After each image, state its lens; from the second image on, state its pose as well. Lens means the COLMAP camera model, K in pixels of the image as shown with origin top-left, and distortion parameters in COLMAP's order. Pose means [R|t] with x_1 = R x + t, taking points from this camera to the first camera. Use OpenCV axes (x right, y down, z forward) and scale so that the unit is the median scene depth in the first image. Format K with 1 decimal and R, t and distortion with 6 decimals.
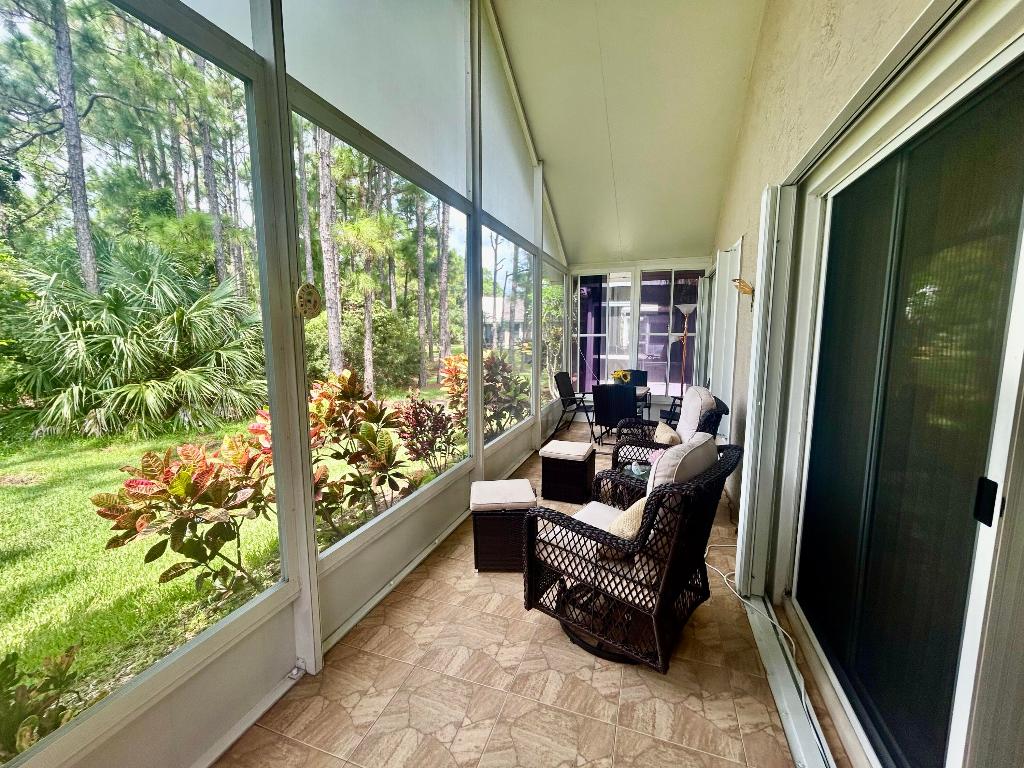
lens RADIAL K [[414.0, 0, 513.4], [0, 414.0, 383.3], [0, 0, 1]] dist [0.001401, 0.000004]
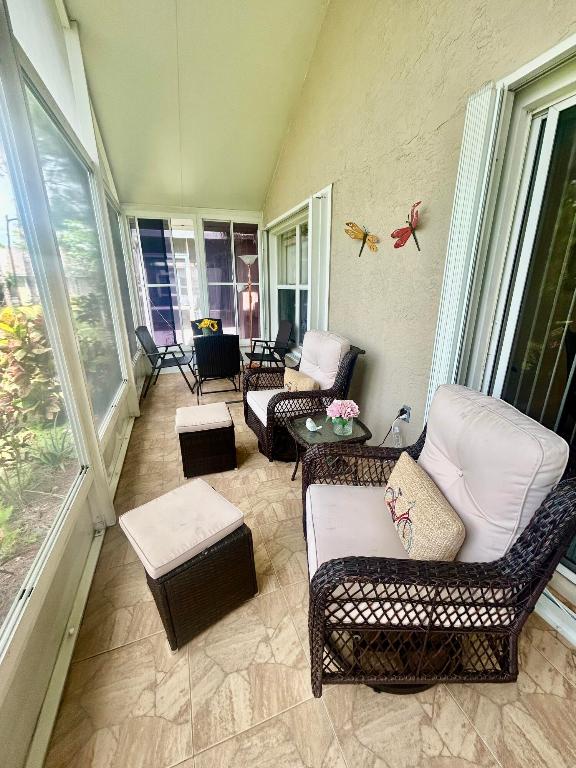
lens RADIAL K [[310.5, 0, 287.1], [0, 310.5, 382.0], [0, 0, 1]] dist [0.001401, 0.000004]
pose [[0.770121, -0.193586, 0.607814, -0.075291], [0.086952, 0.975803, 0.200619, -0.017114], [-0.631944, -0.101650, 0.768319, 0.252391]]
